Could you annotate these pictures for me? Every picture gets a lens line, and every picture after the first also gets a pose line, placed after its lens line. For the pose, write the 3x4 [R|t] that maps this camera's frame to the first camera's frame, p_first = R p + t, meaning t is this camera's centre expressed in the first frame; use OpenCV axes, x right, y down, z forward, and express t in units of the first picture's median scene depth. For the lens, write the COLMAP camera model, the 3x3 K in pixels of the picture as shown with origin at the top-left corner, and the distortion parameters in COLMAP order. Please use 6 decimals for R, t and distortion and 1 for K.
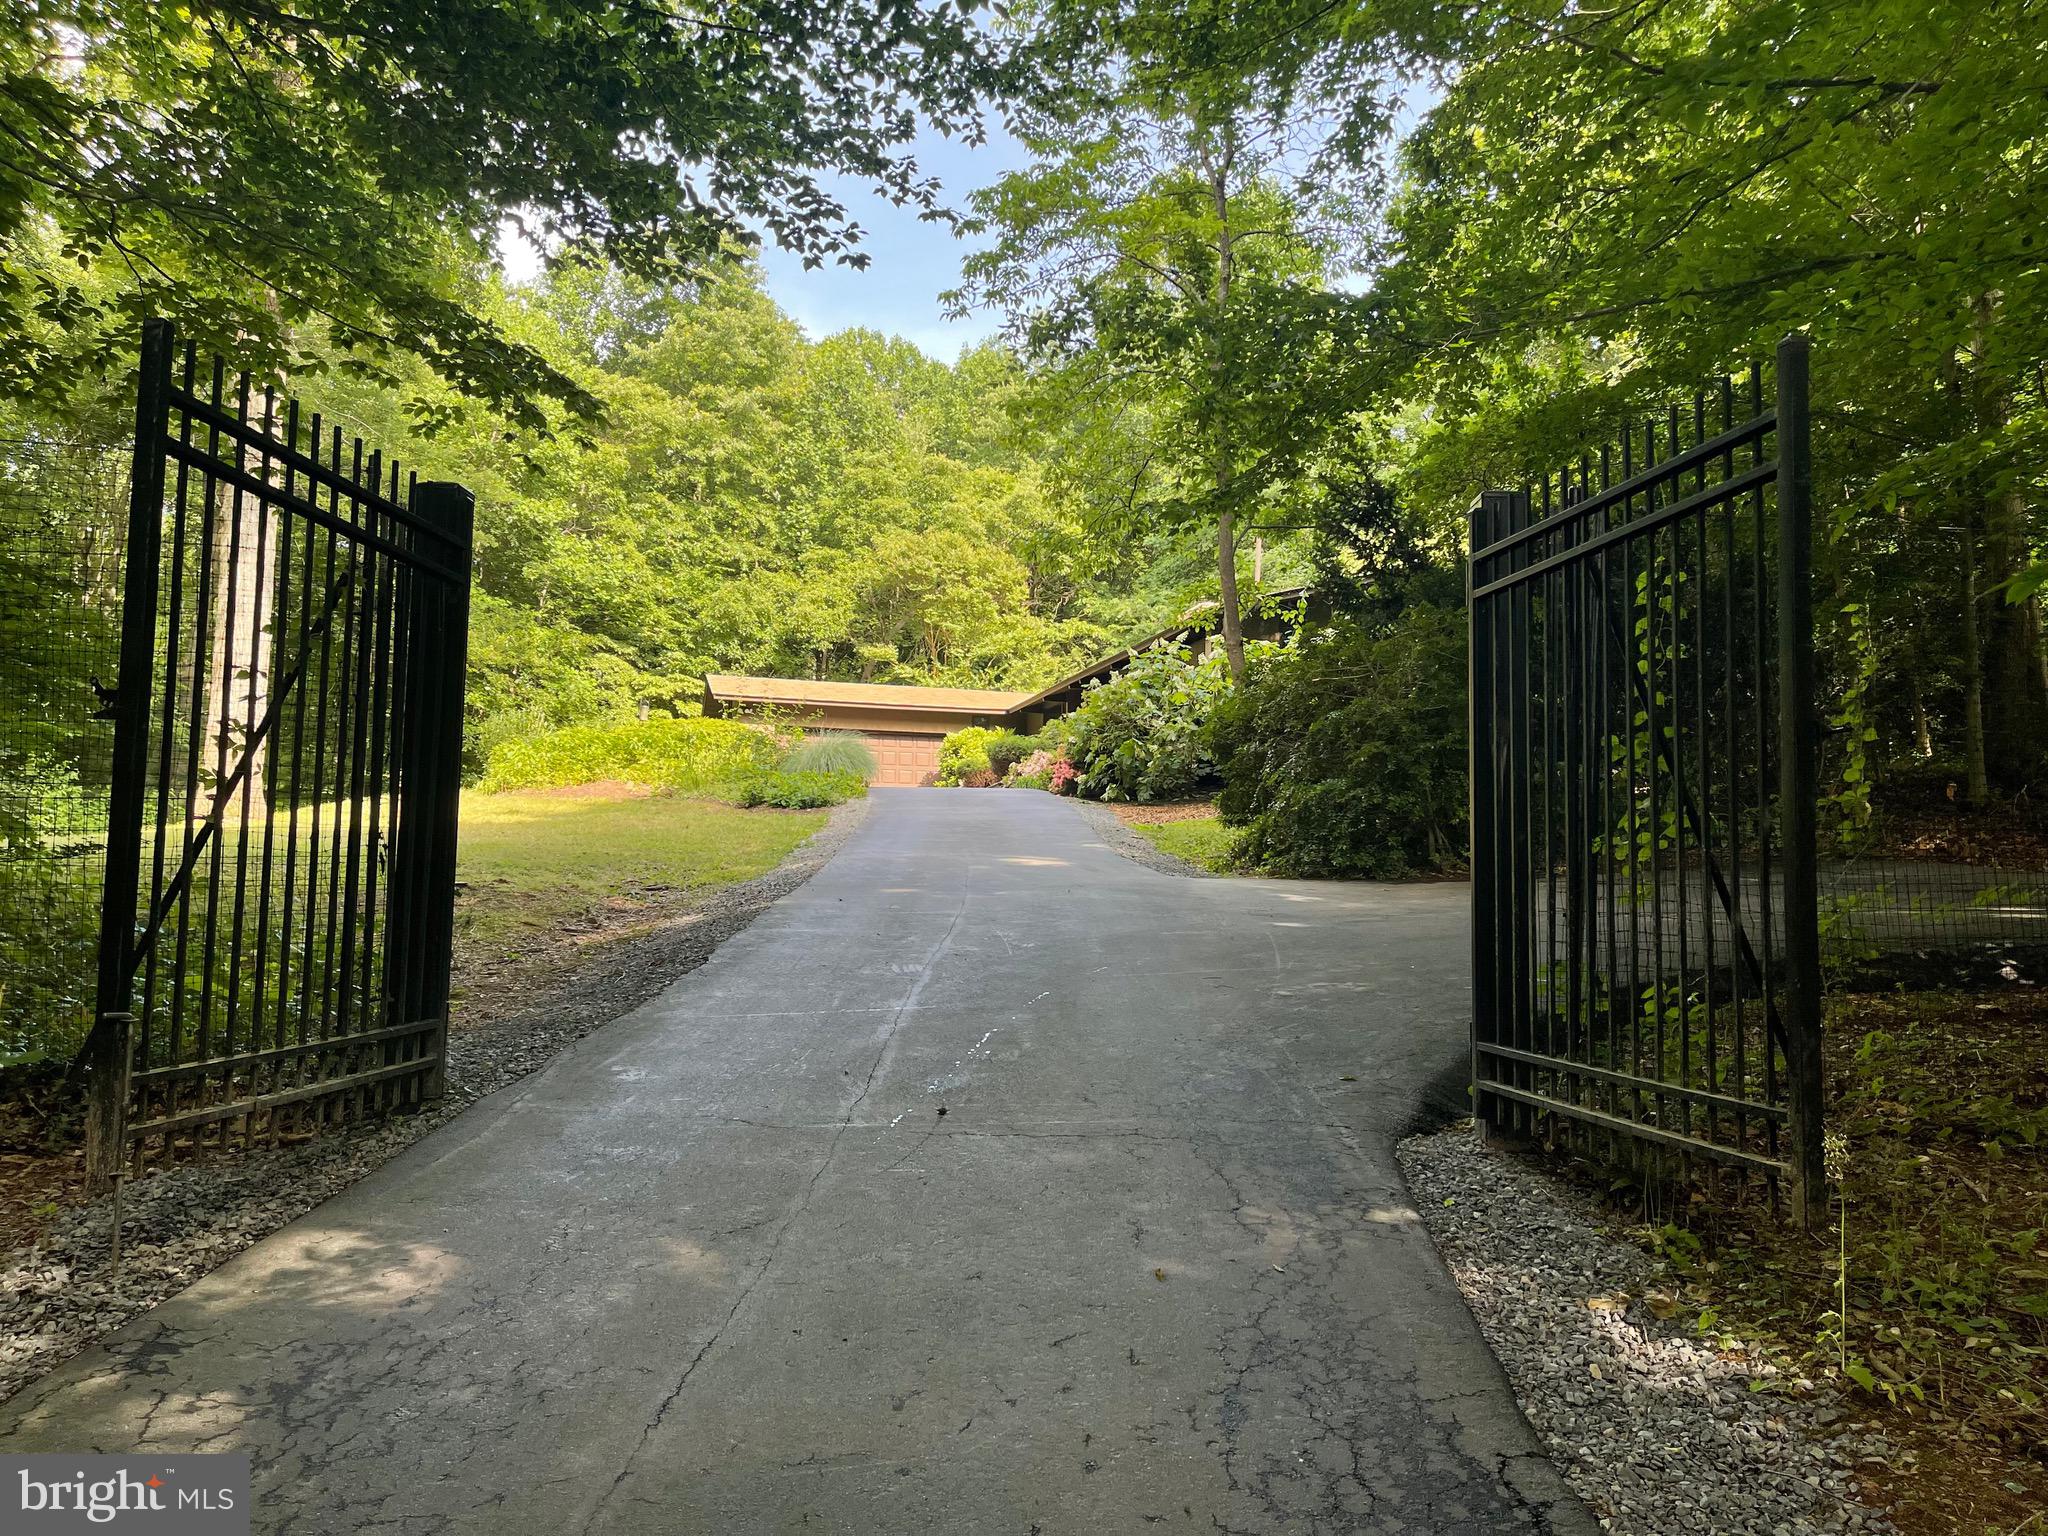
lens RADIAL K [[1537.0, 0, 1022.5], [0, 1537.0, 763.5], [0, 0, 1]] dist [0.067153, -0.072338]
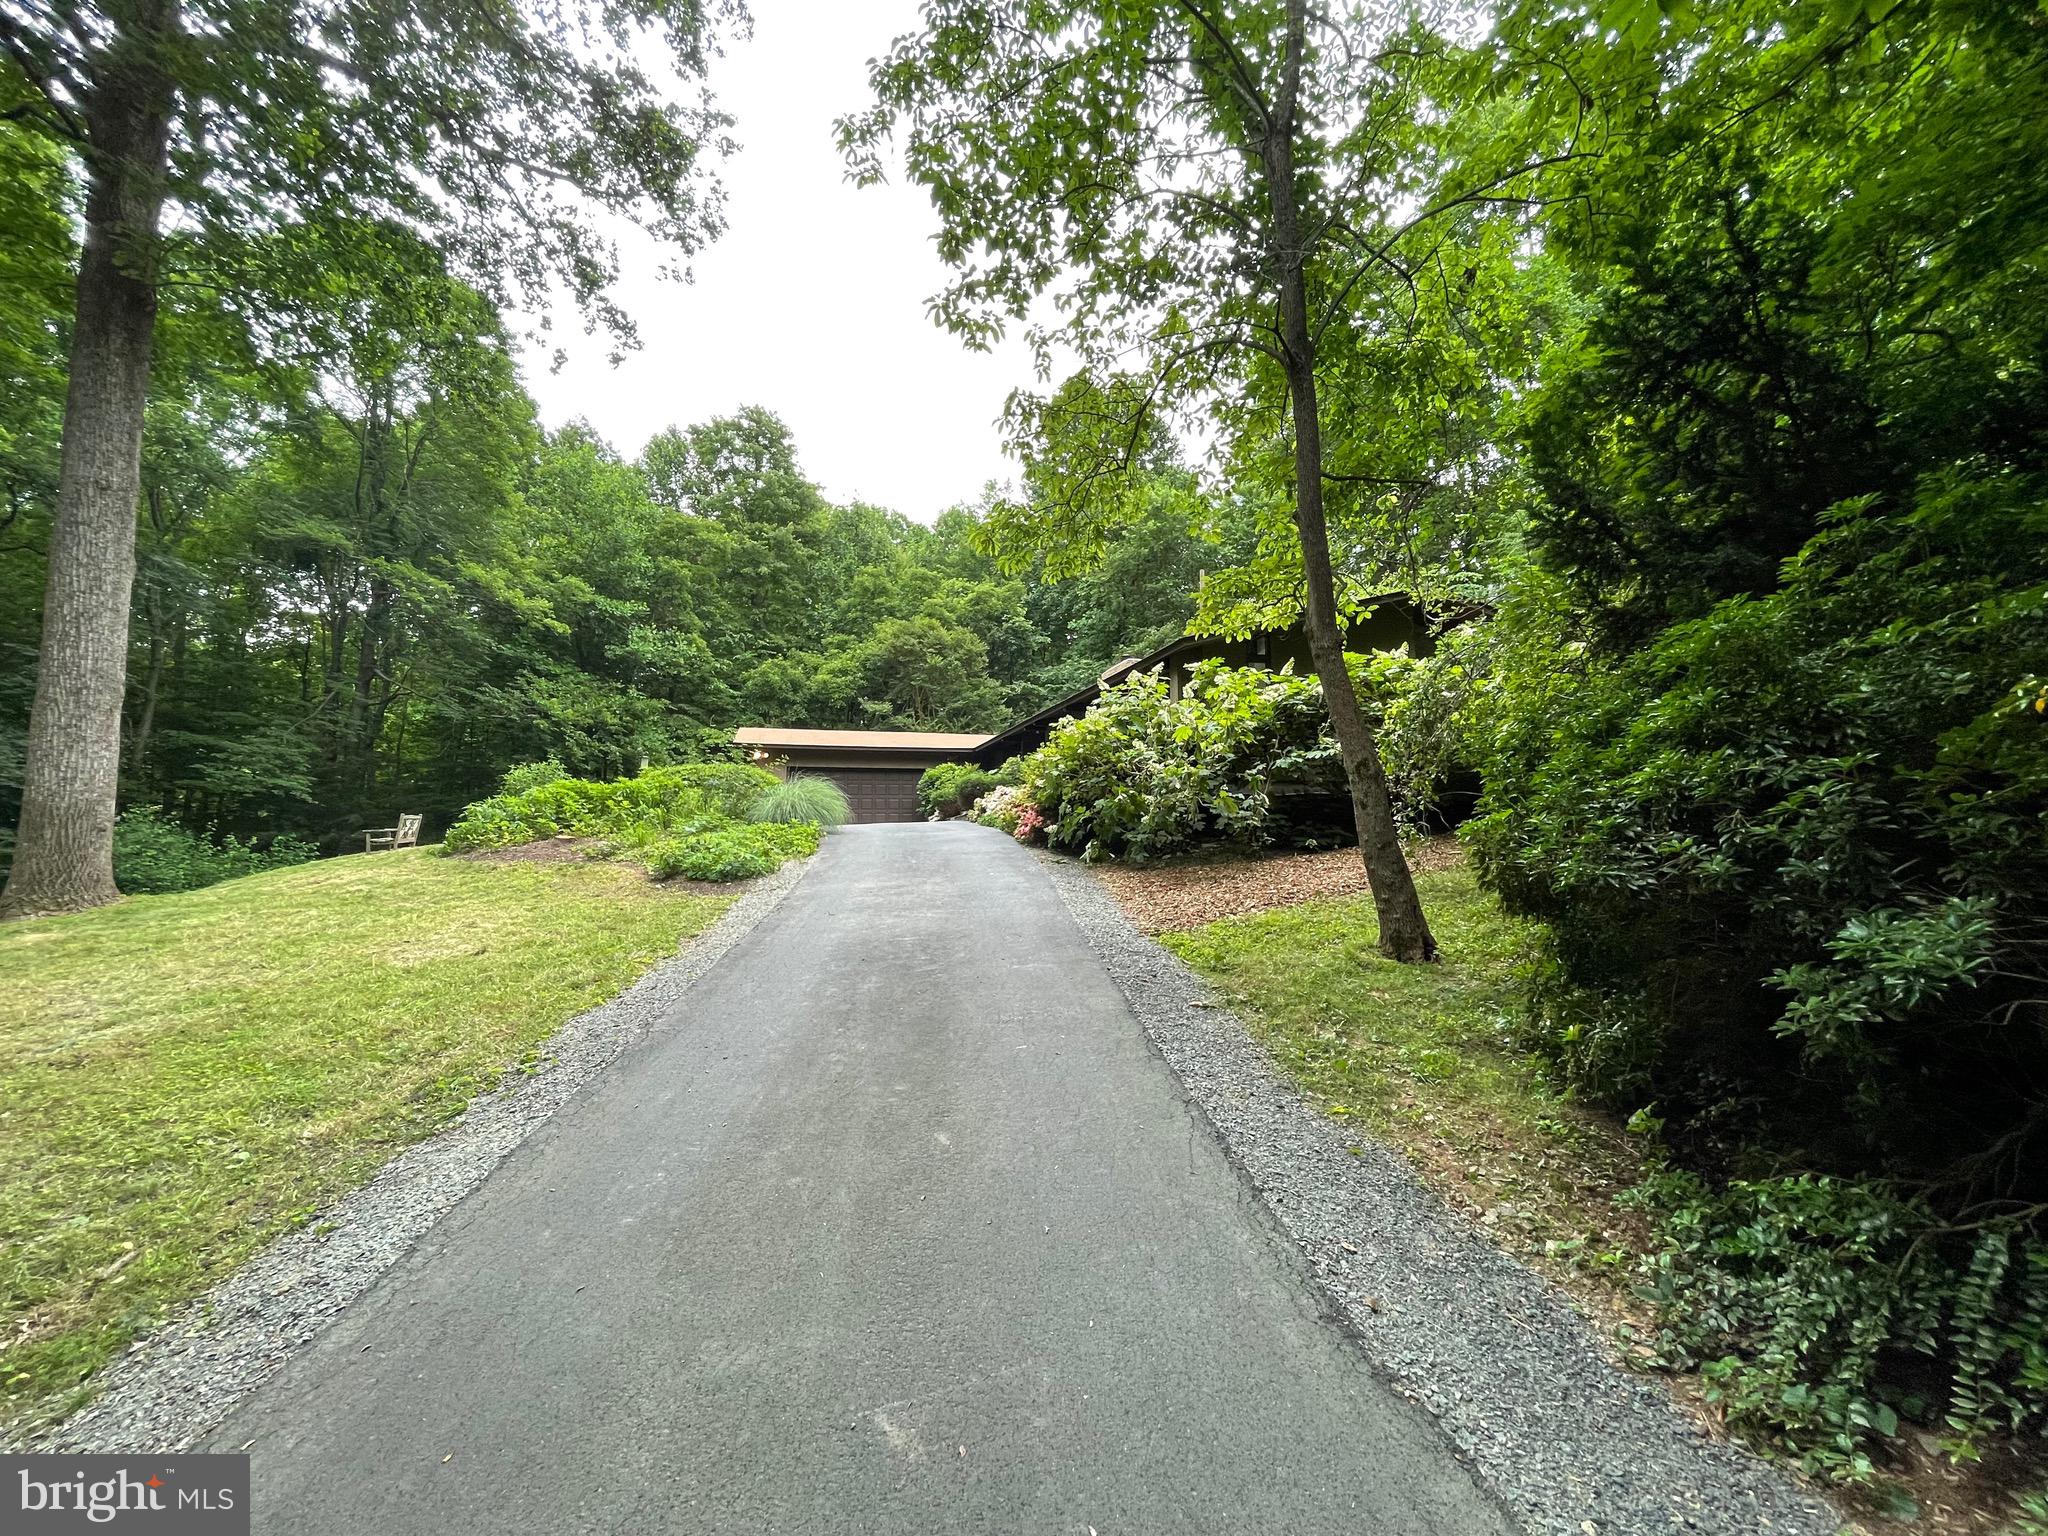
lens RADIAL K [[827.8, 0, 1023.1], [0, 827.8, 773.8], [0, 0, 1]] dist [-0.004741, 0.002962]
pose [[0.998664, -0.030302, 0.041860, 0.001132], [0.030209, 0.999540, 0.002863, -0.012325], [-0.041927, -0.001595, 0.999119, 0.267191]]
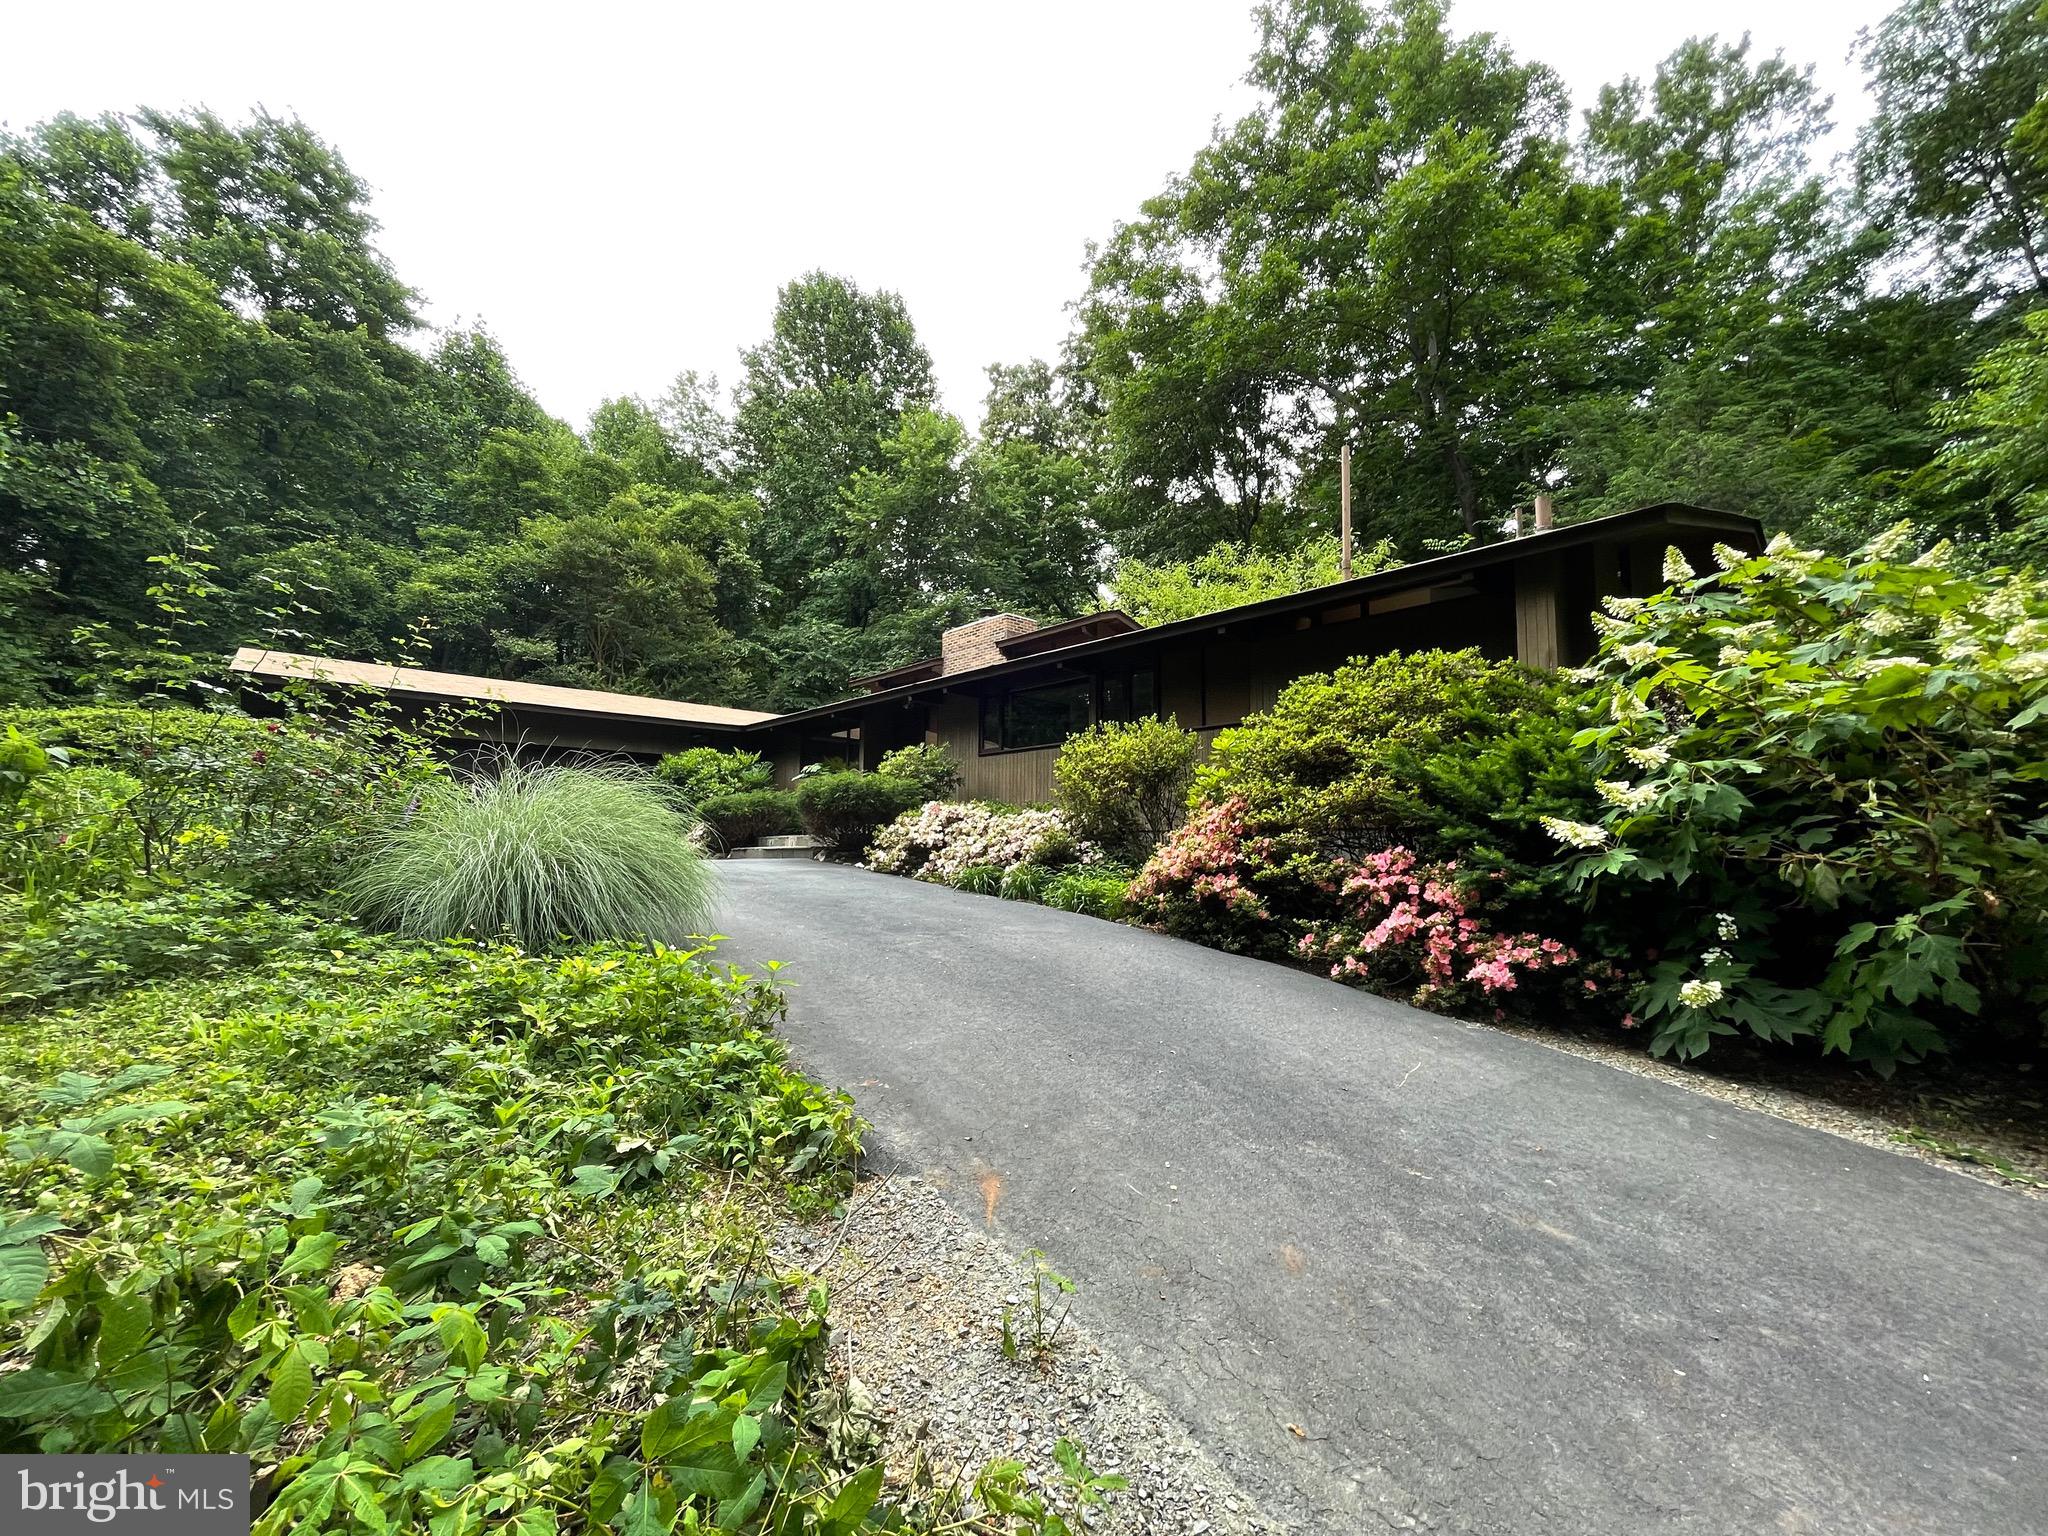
lens RADIAL K [[827.8, 0, 1024.2], [0, 827.8, 782.5], [0, 0, 1]] dist [-0.004741, 0.002962]
pose [[0.883155, 0.021998, 0.468566, -0.065136], [-0.032592, 0.999363, 0.014511, -0.014723], [-0.467948, -0.028087, 0.883309, 0.475334]]
